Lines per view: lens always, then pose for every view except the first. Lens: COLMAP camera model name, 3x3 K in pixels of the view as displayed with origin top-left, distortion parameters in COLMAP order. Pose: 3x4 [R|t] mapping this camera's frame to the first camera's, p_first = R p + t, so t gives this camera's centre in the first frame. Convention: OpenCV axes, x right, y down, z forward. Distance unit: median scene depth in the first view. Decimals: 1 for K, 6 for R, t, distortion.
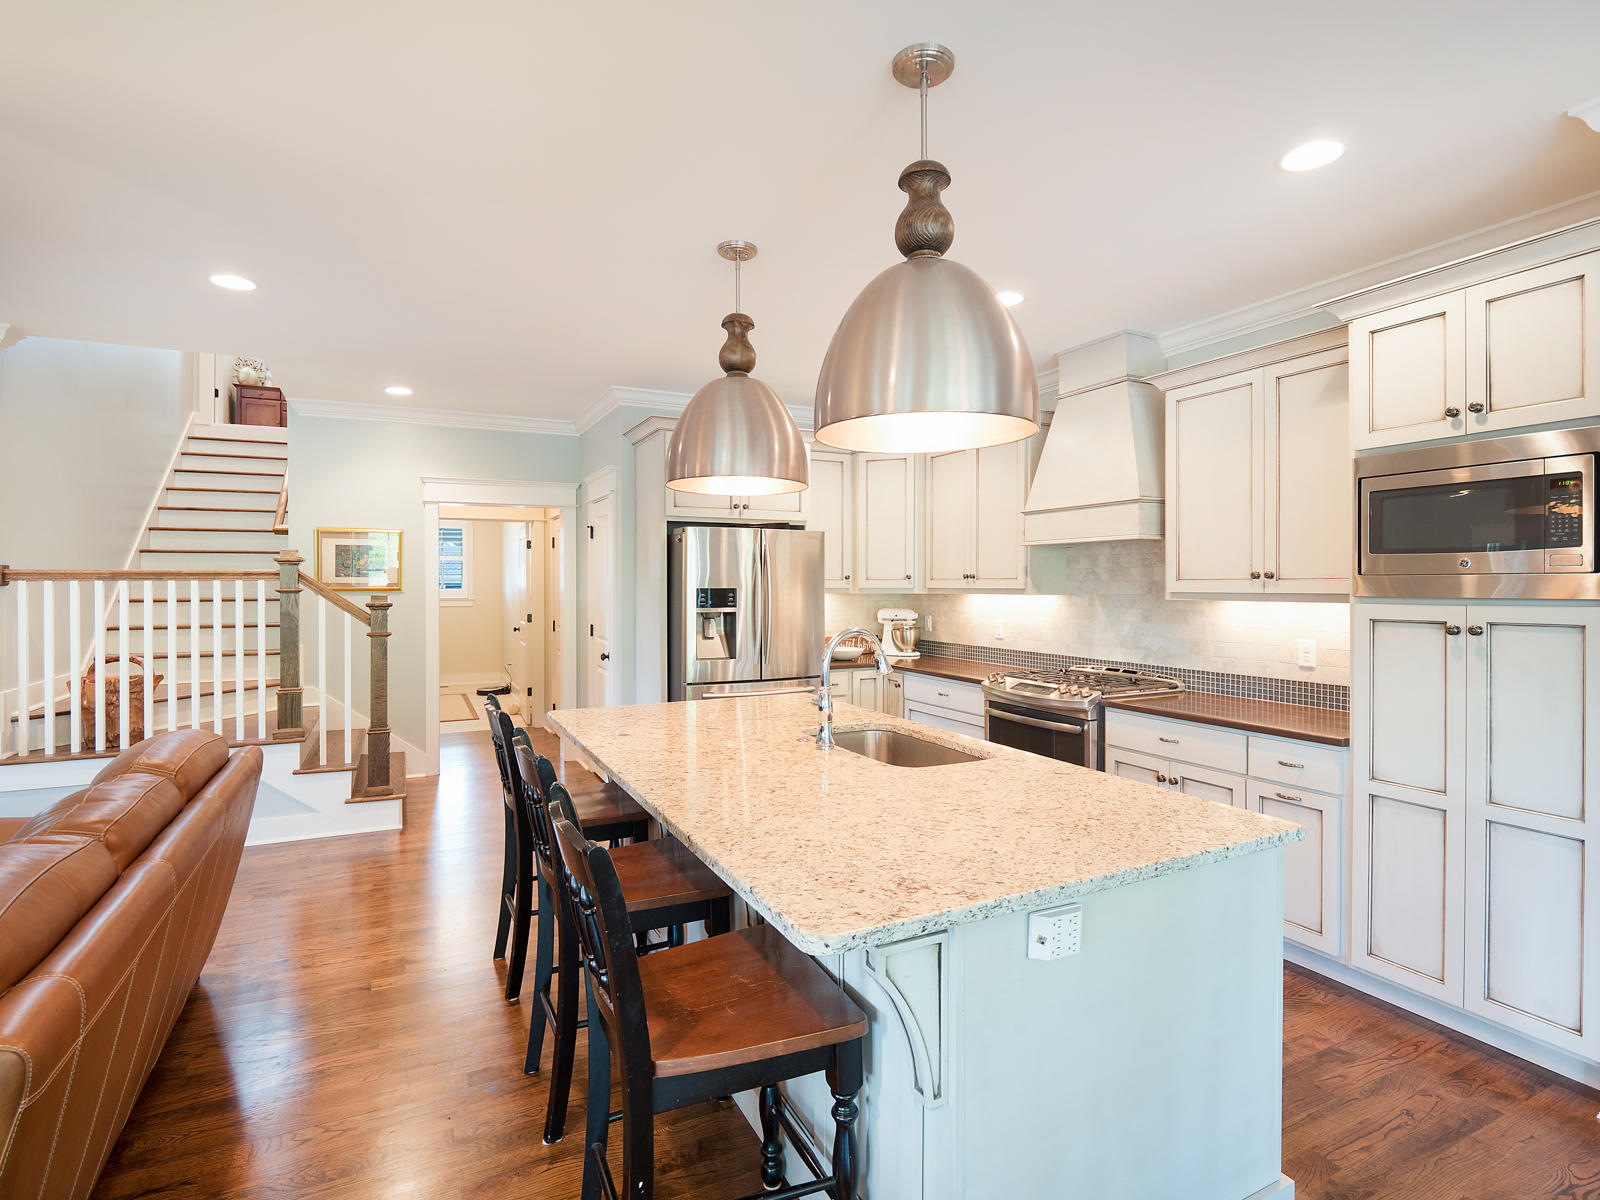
lens RADIAL K [[796.9, 0, 801.0], [0, 796.9, 585.7], [0, 0, 1]] dist [0.000124, -0.014045]
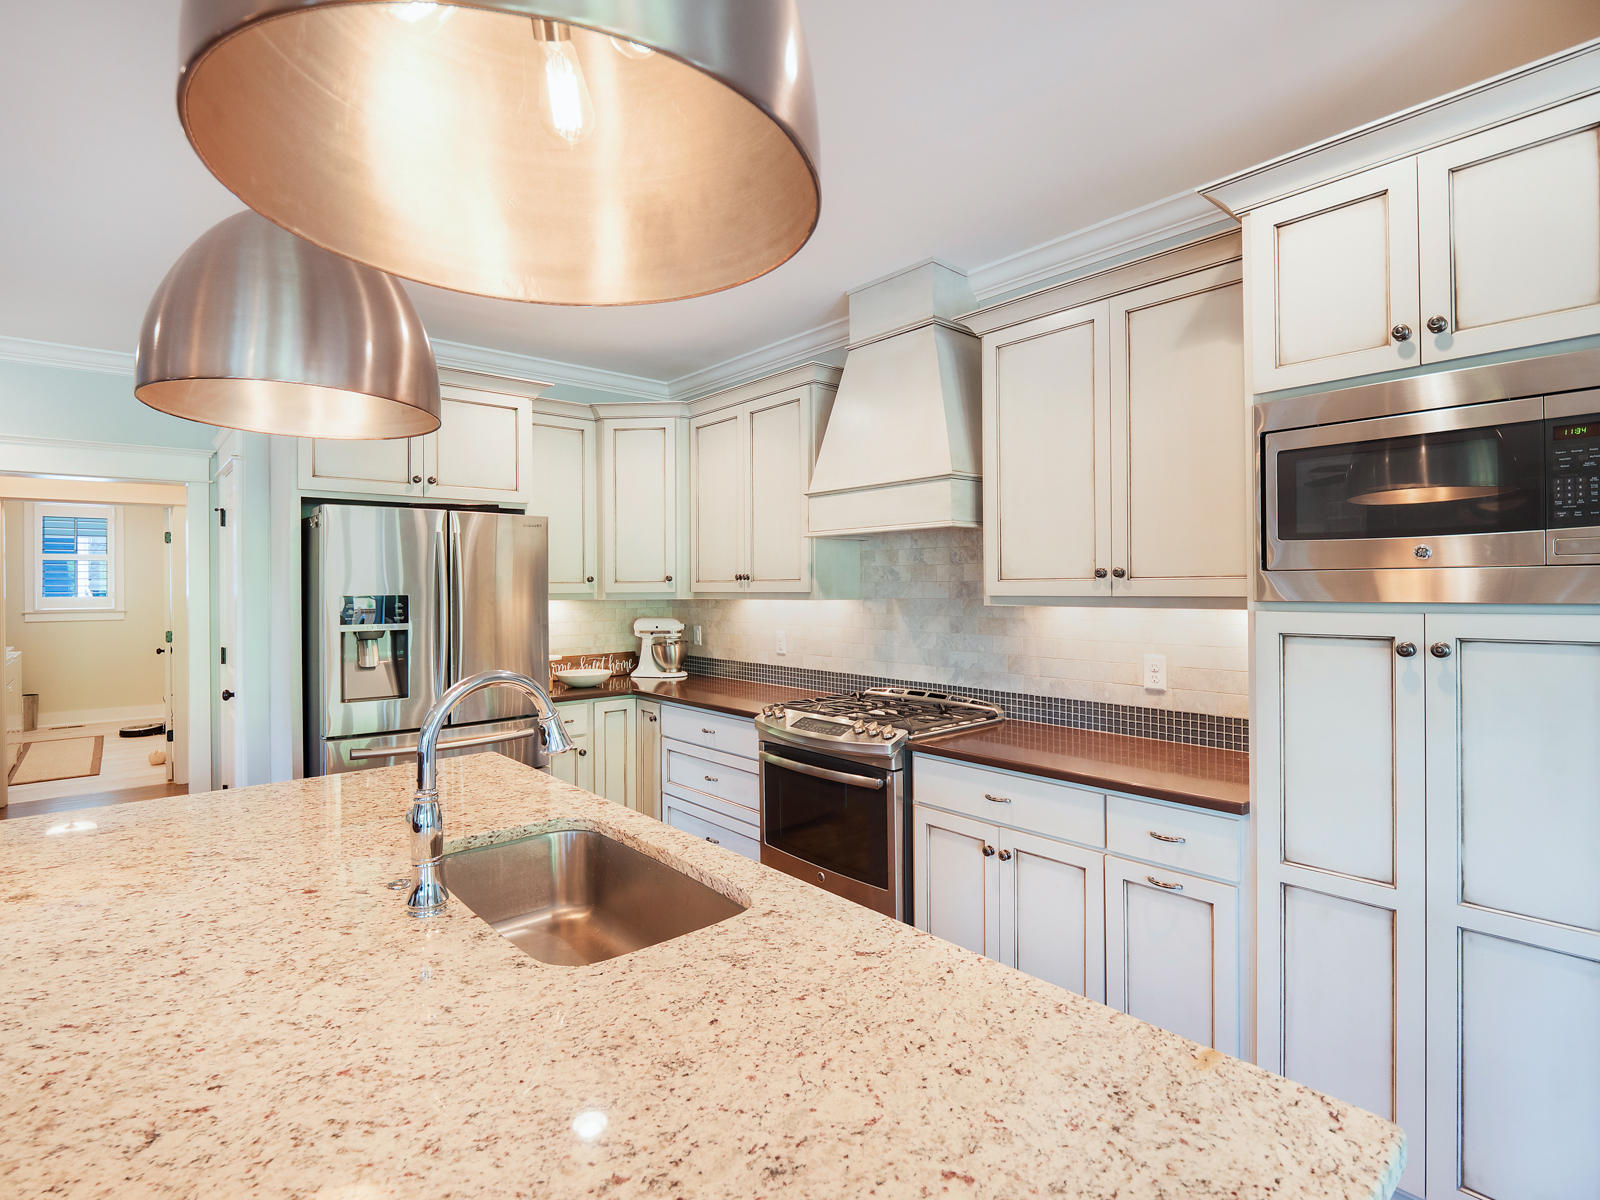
lens RADIAL K [[788.8, 0, 800.0], [0, 788.8, 584.5], [0, 0, 1]] dist [0.001619, -0.013934]
pose [[0.967994, -0.006070, 0.250901, 0.089534], [0.007444, 0.999962, -0.004529, -0.000747], [-0.250864, 0.006251, 0.968002, 0.292345]]
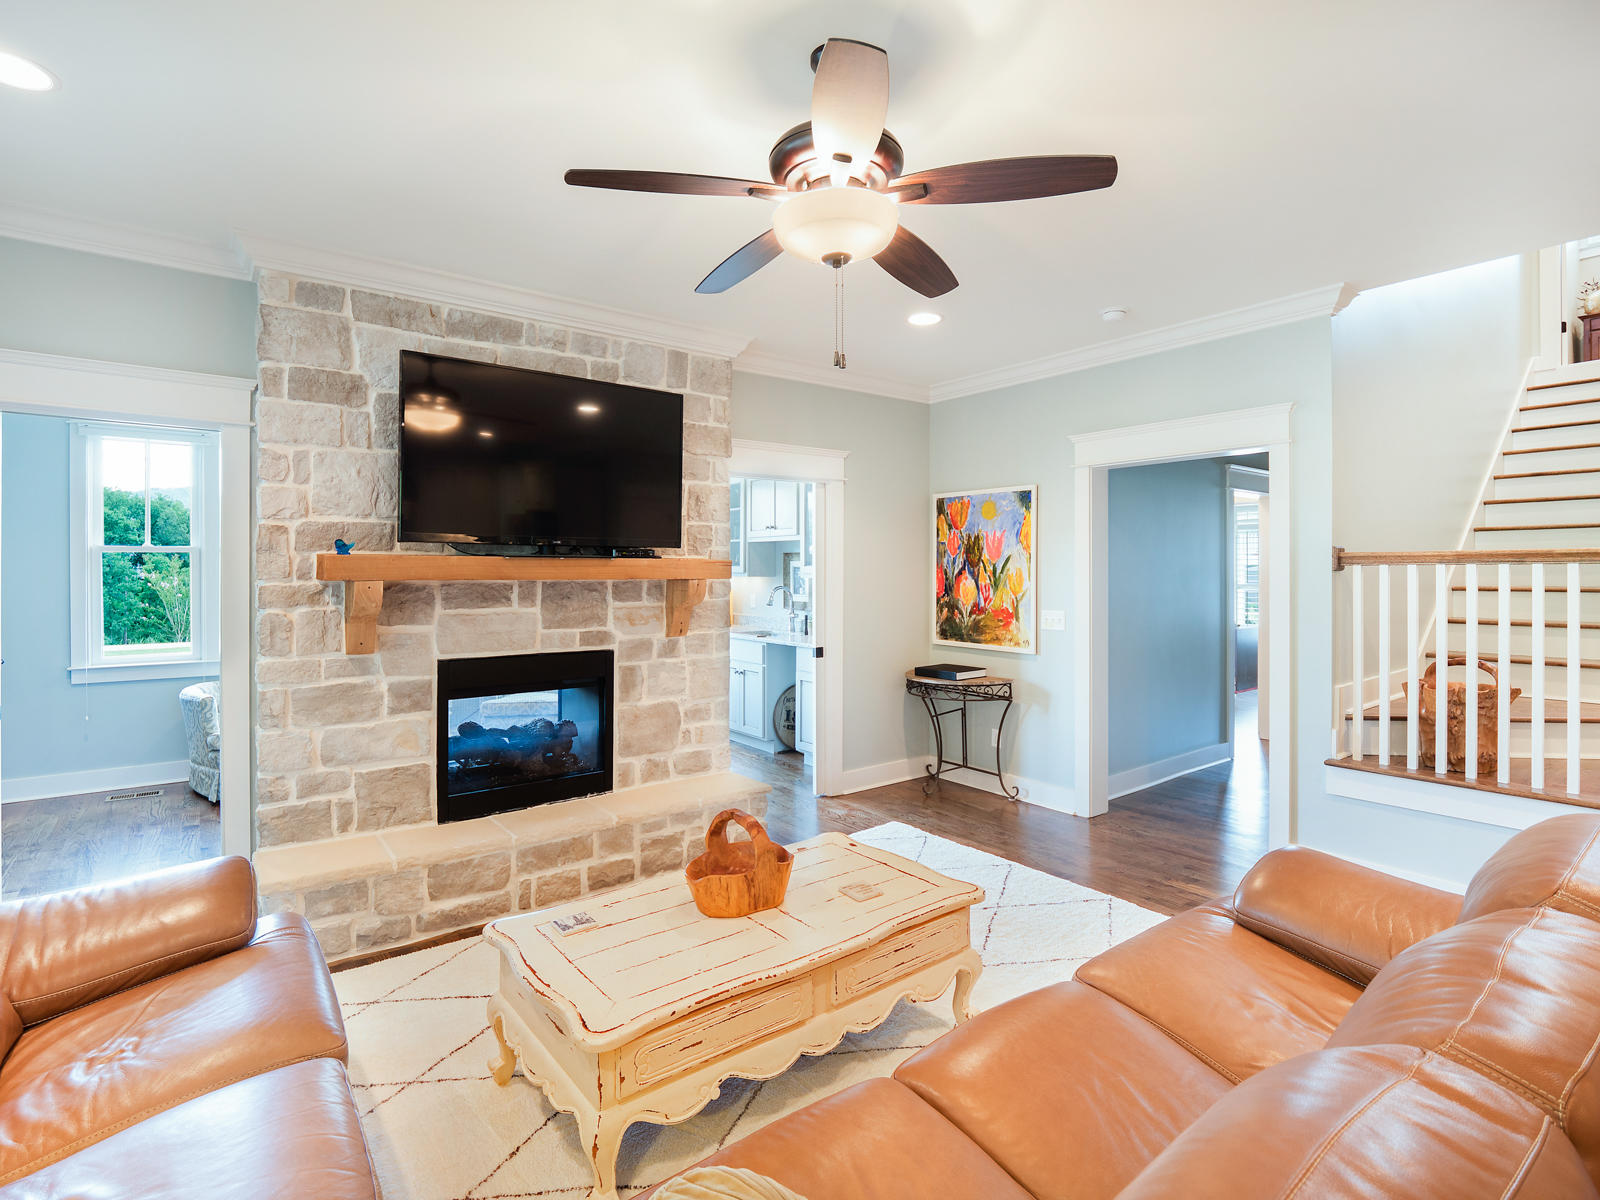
lens RADIAL K [[793.6, 0, 790.9], [0, 793.6, 568.3], [0, 0, 1]] dist [0.023291, -0.039739]
pose [[0.178501, 0.000665, -0.983940, -0.219029], [-0.004200, 0.999991, -0.000086, 0.000404], [0.983931, 0.004148, 0.178502, 0.206110]]
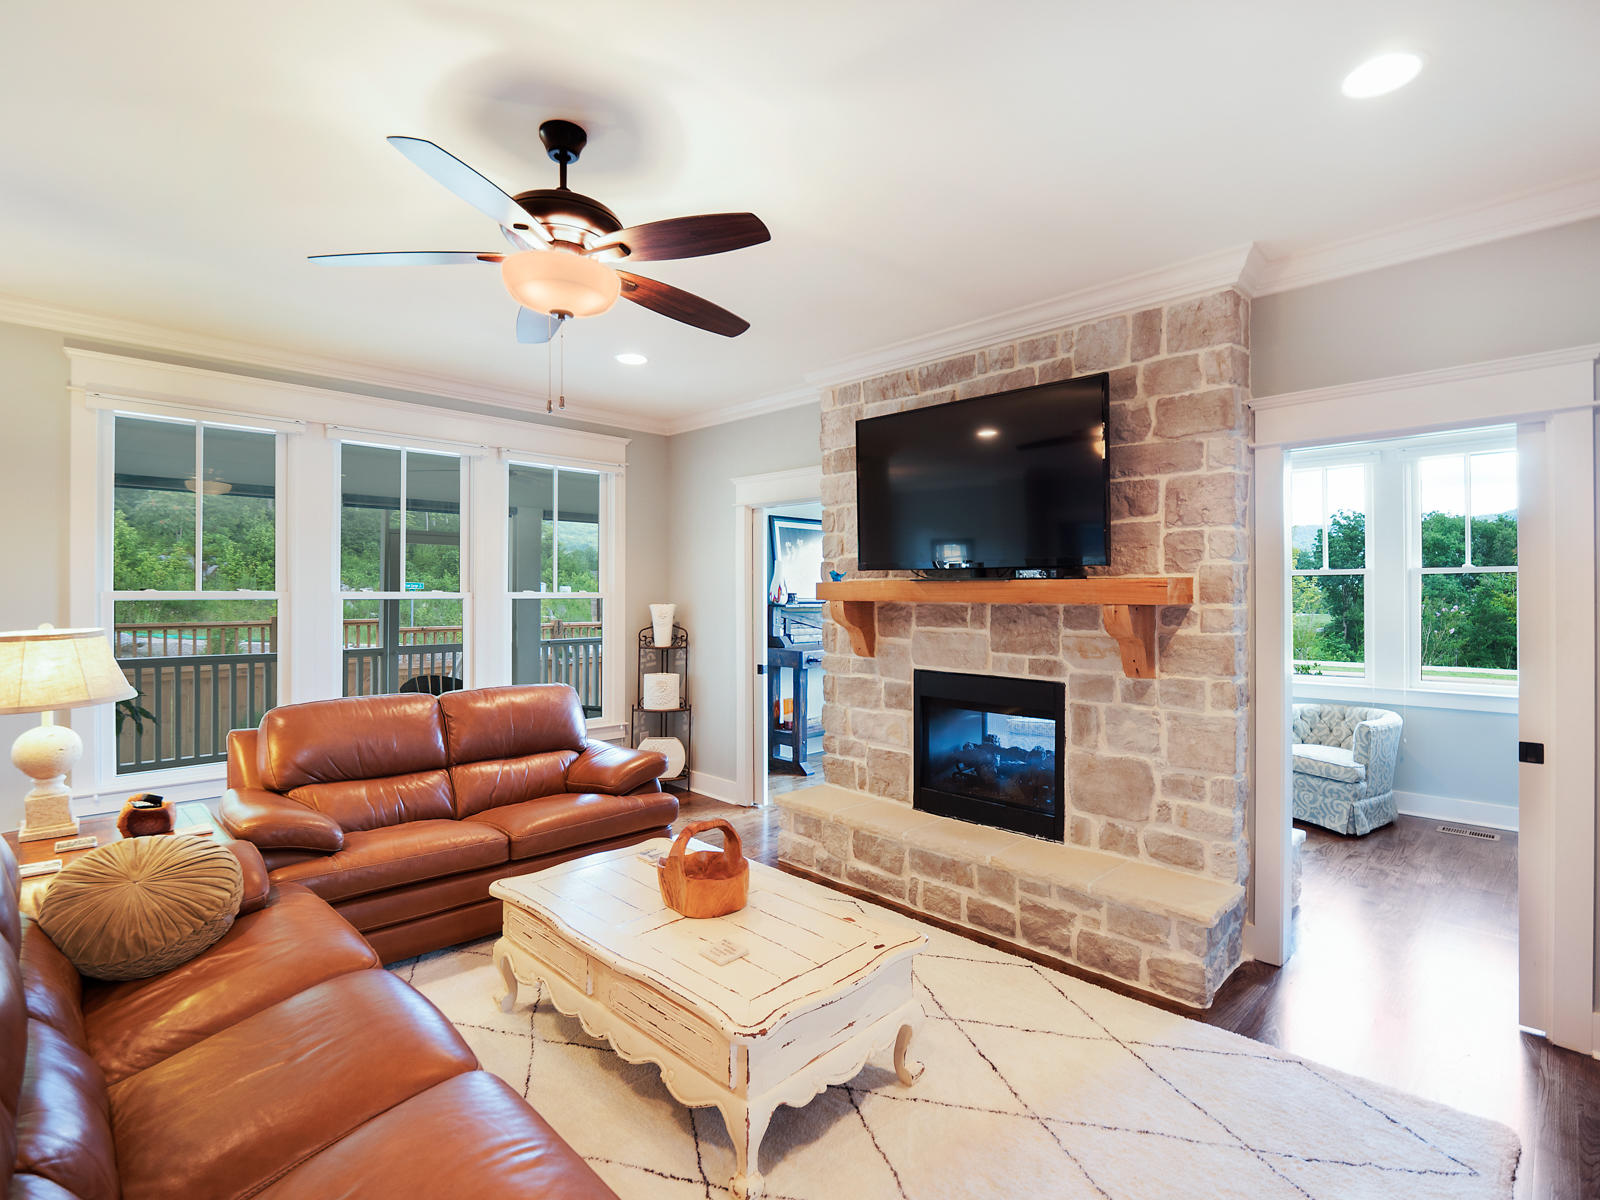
lens RADIAL K [[777.2, 0, 802.7], [0, 777.2, 587.6], [0, 0, 1]] dist [-0.005329, -0.008530]
pose [[-0.948839, -0.001388, -0.315758, -0.693327], [-0.000113, 0.999992, -0.004054, 0.001299], [0.315761, -0.003811, -0.948831, 0.888874]]
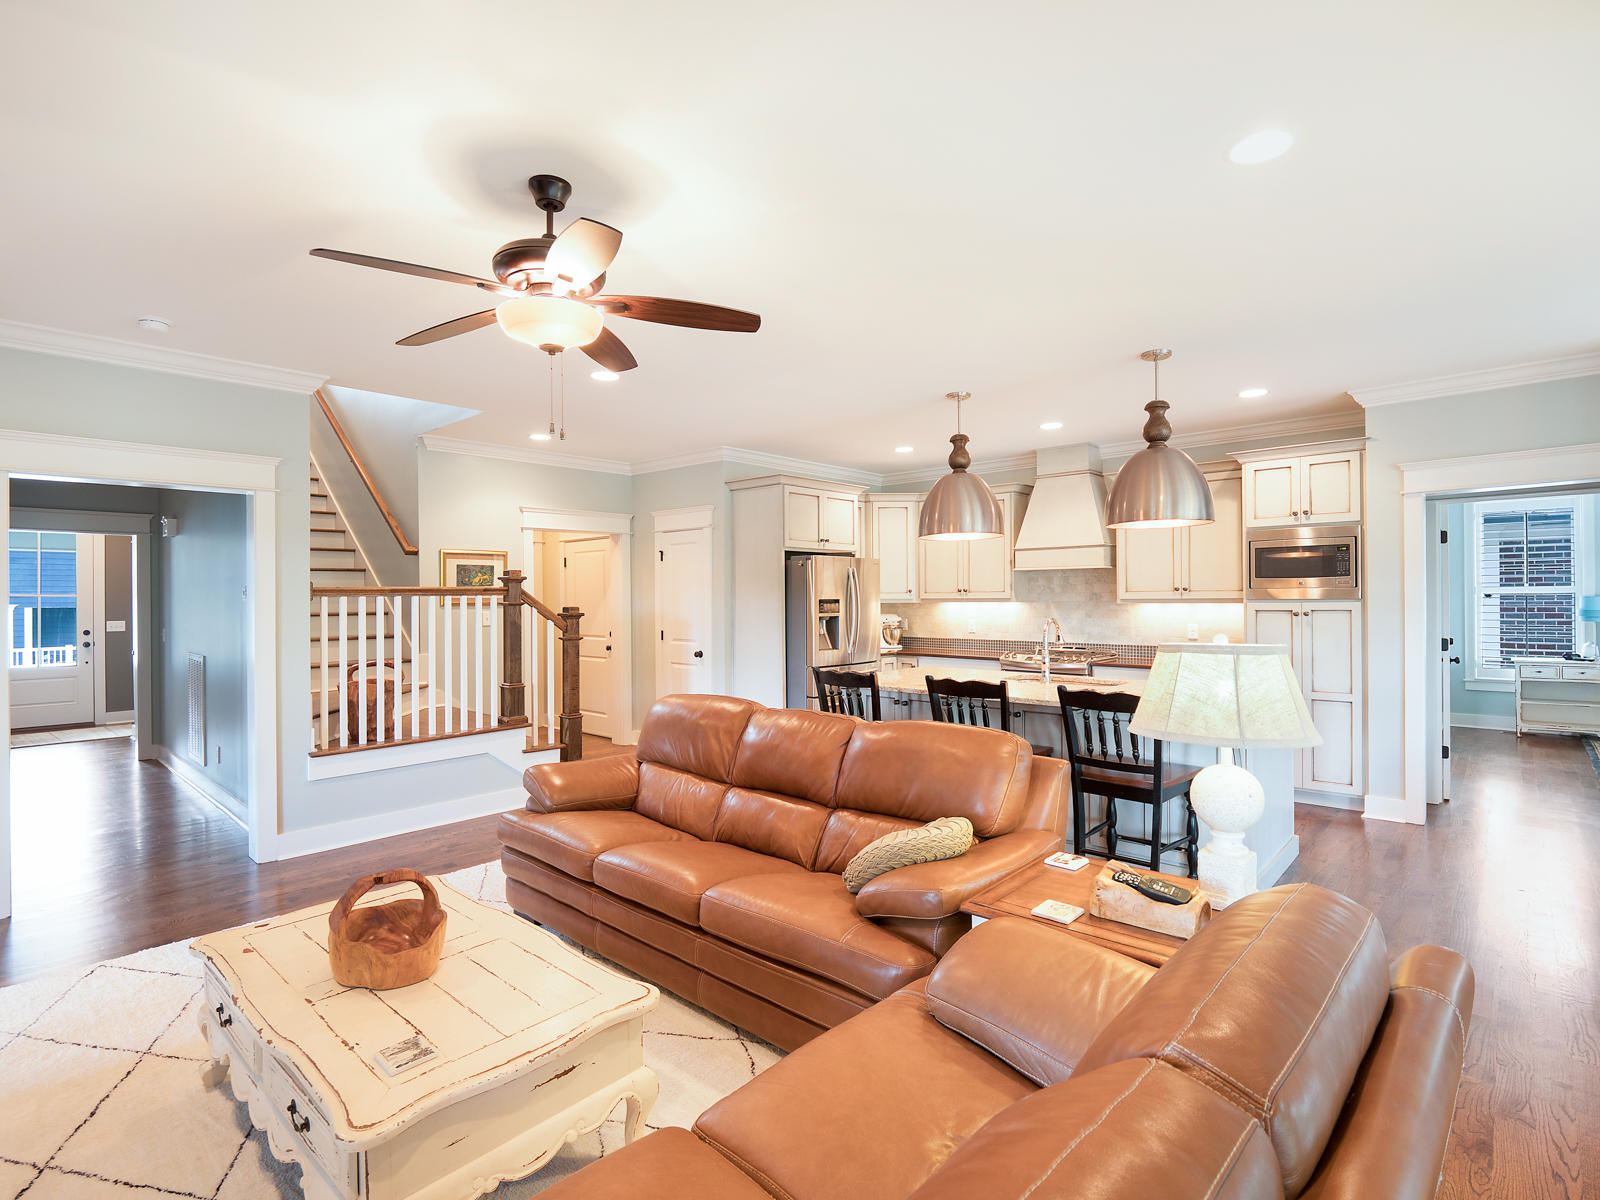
lens RADIAL K [[784.5, 0, 801.5], [0, 784.5, 599.3], [0, 0, 1]] dist [0.001553, -0.014432]
pose [[0.934033, -0.007144, 0.357115, -0.750273], [0.007840, 0.999969, -0.000502, 0.003980], [-0.357100, 0.003268, 0.934060, -0.324163]]
